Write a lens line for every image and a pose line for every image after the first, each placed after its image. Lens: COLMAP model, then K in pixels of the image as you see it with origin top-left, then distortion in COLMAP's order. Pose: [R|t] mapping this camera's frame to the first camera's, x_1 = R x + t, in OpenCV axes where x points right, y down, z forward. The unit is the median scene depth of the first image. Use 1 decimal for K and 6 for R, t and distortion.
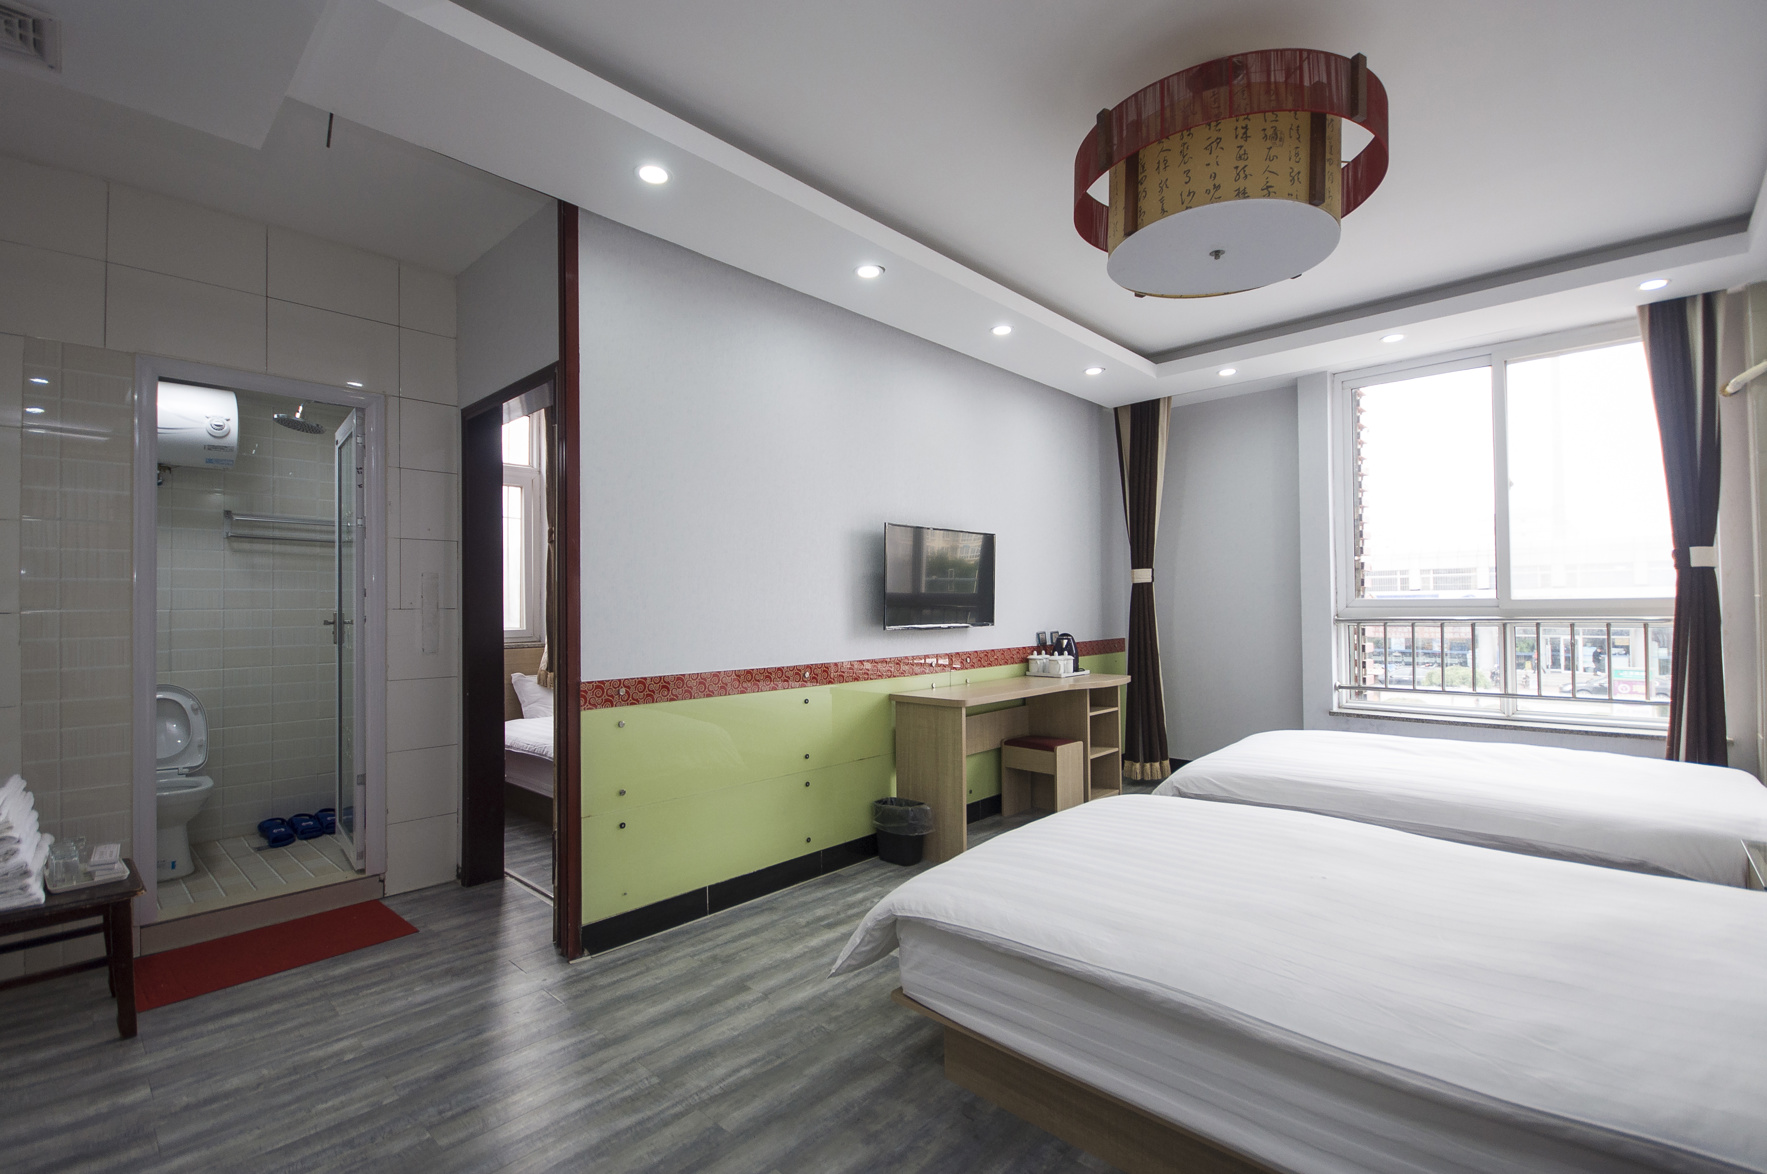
lens RADIAL K [[789.7, 0, 883.5], [0, 789.7, 587.0], [0, 0, 1]] dist [0.002122, -0.006039]
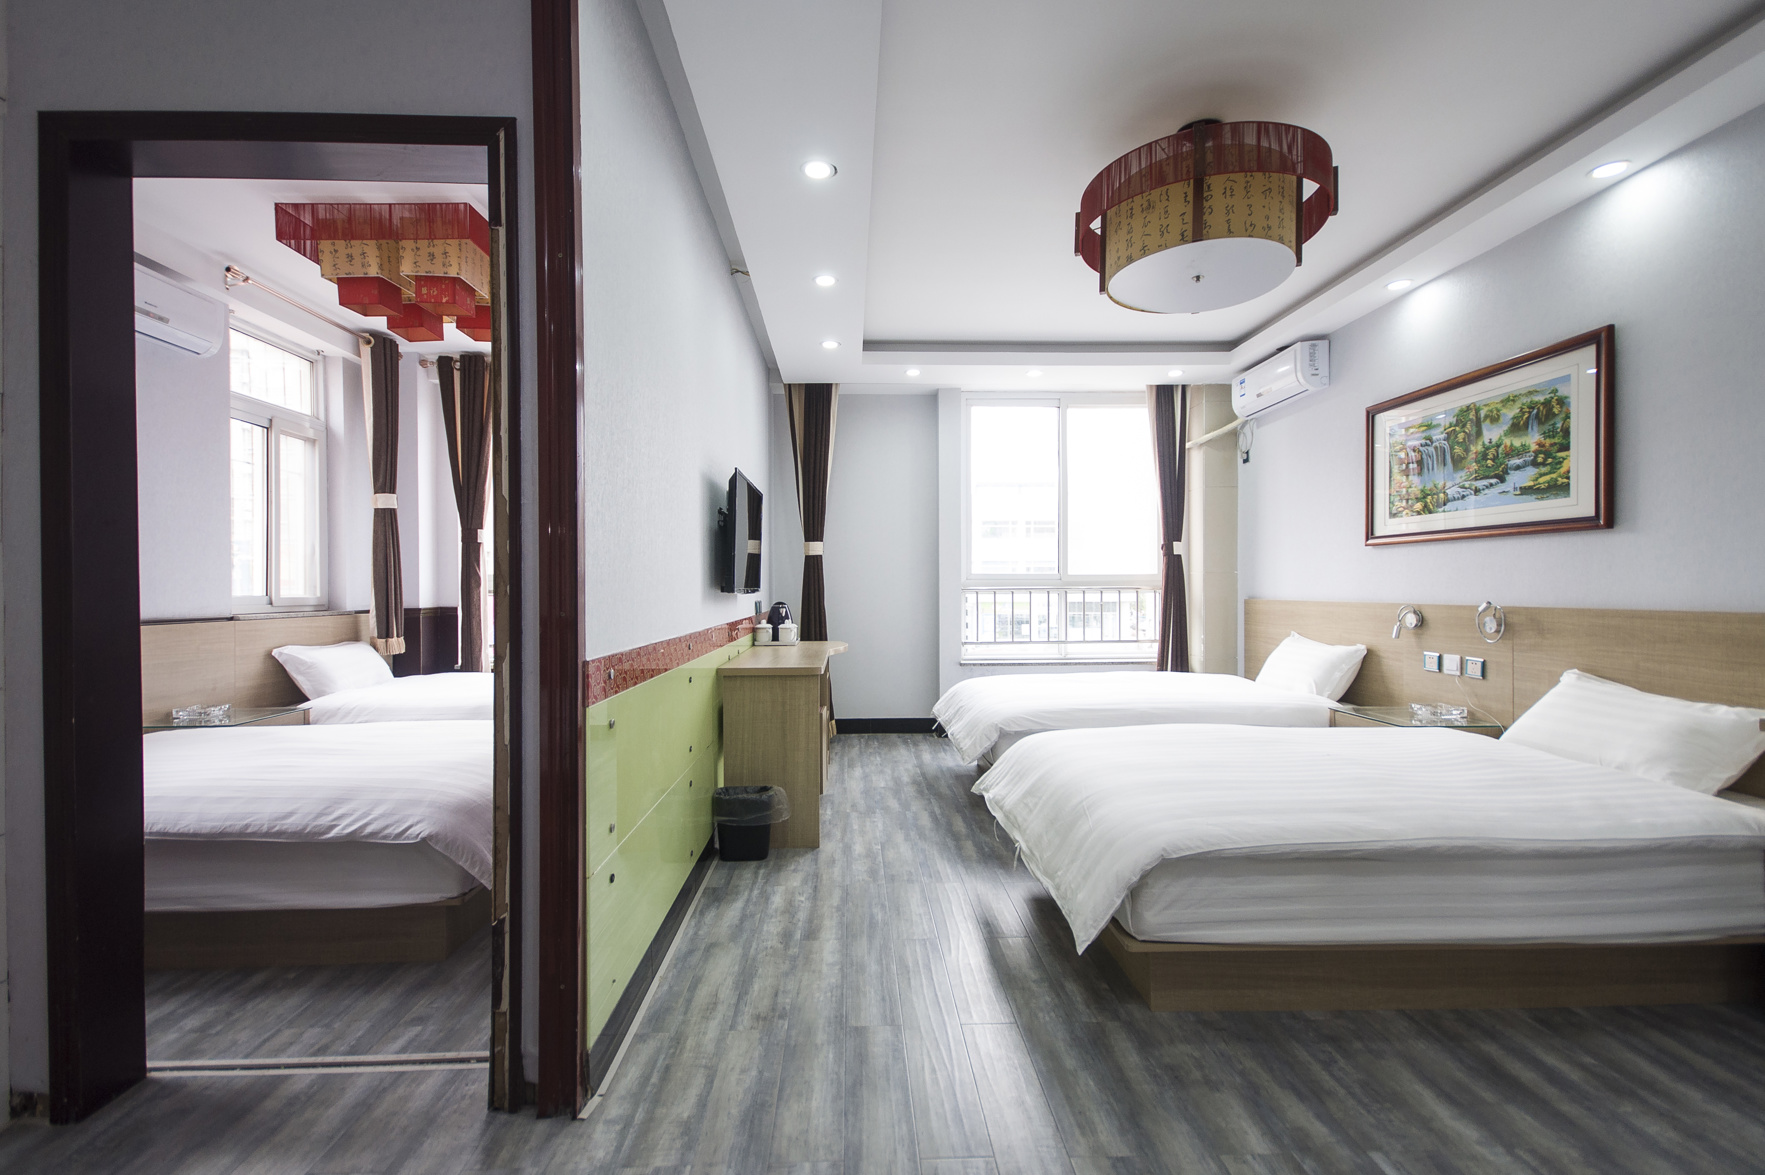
lens RADIAL K [[766.6, 0, 882.5], [0, 766.6, 587.5], [0, 0, 1]] dist [0.019735, -0.000254]
pose [[0.701506, 0.008464, 0.712613, -0.539309], [-0.021246, 0.999733, 0.009041, 0.043190], [-0.712347, -0.021482, 0.701499, 0.339935]]
